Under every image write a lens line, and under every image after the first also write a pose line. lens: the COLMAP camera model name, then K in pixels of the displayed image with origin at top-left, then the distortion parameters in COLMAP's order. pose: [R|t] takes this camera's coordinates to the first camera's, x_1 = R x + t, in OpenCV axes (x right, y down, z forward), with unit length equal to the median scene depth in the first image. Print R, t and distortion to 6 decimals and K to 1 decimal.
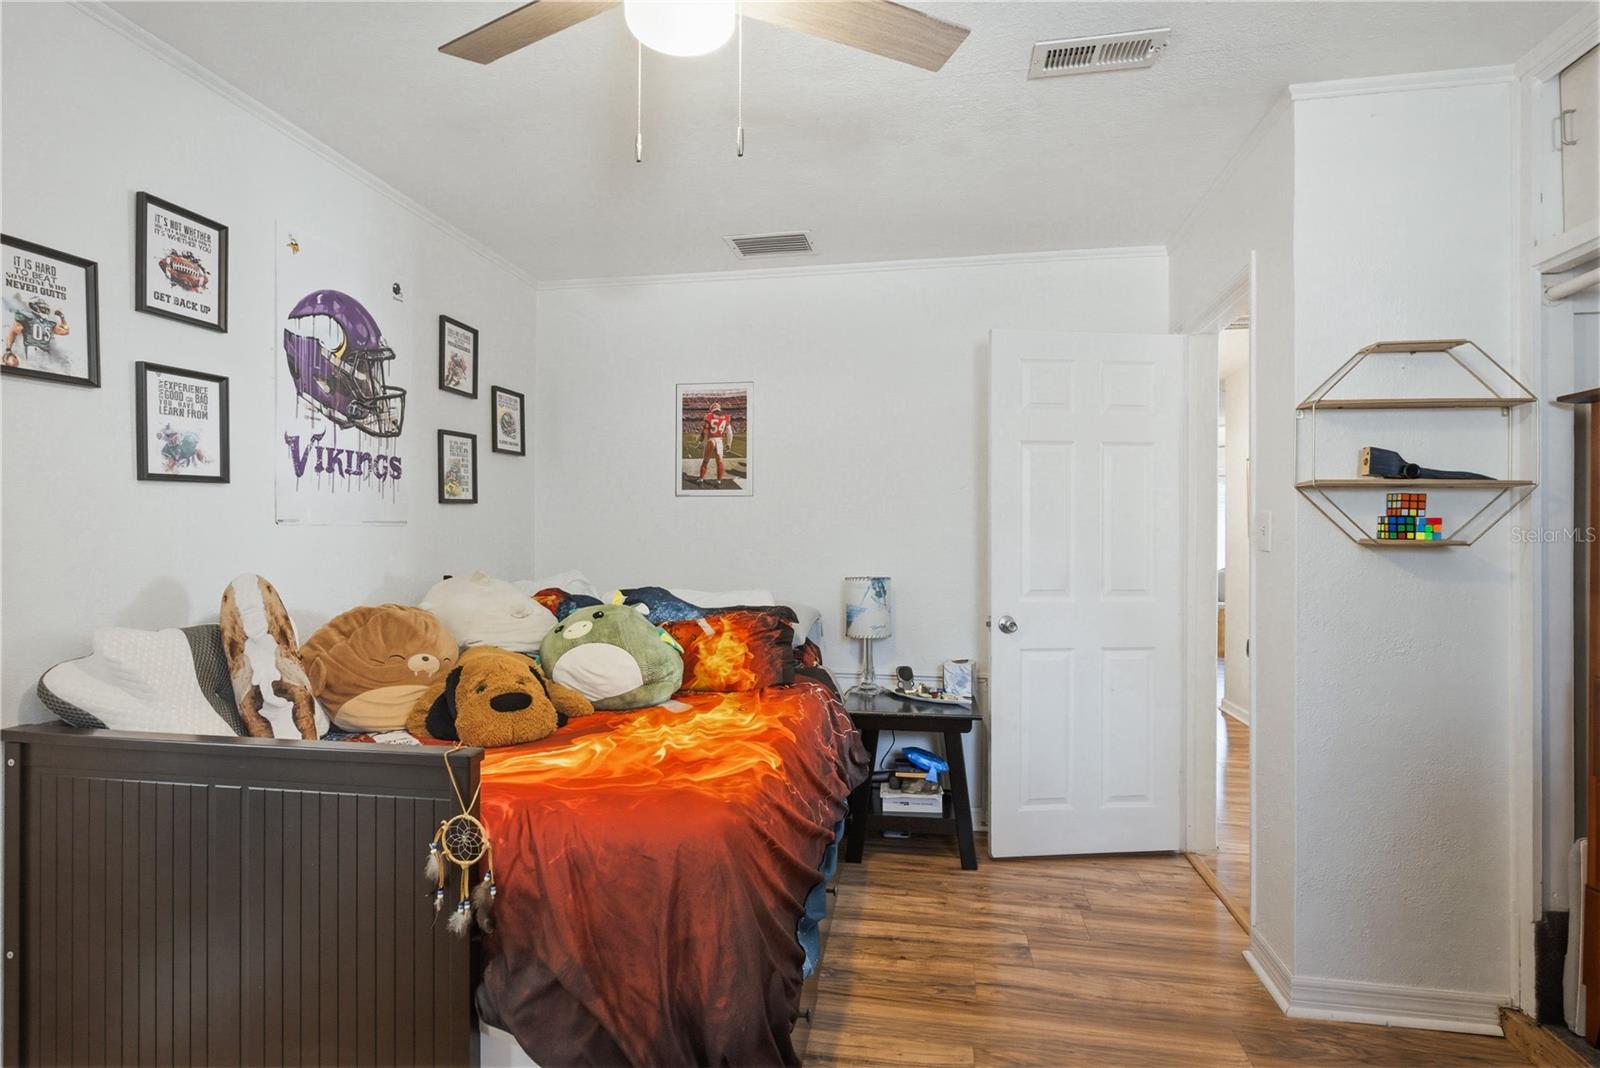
lens RADIAL K [[798.5, 0, 797.6], [0, 798.5, 531.0], [0, 0, 1]] dist [-0.000243, -0.000520]
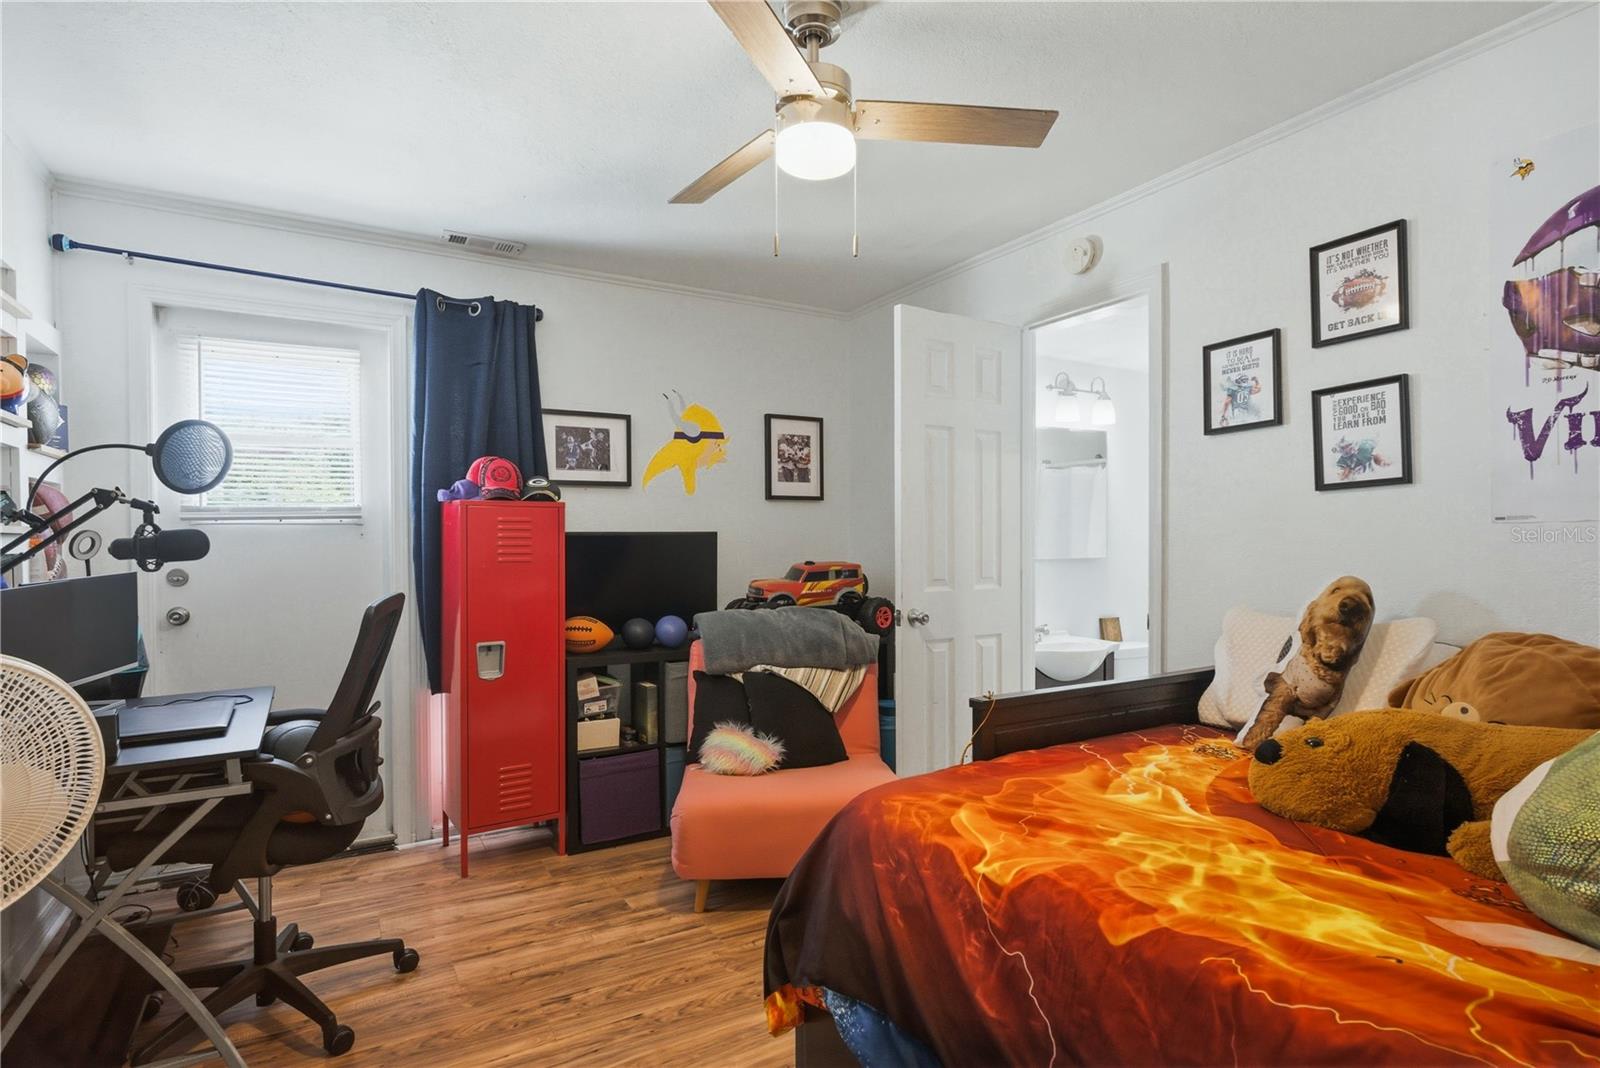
lens RADIAL K [[802.3, 0, 799.1], [0, 802.3, 541.8], [0, 0, 1]] dist [0.001741, -0.000675]
pose [[-0.762460, -0.004537, -0.647019, 0.496633], [0.001829, 0.999956, -0.009167, 0.019653], [0.647033, -0.008173, -0.762419, 1.324933]]
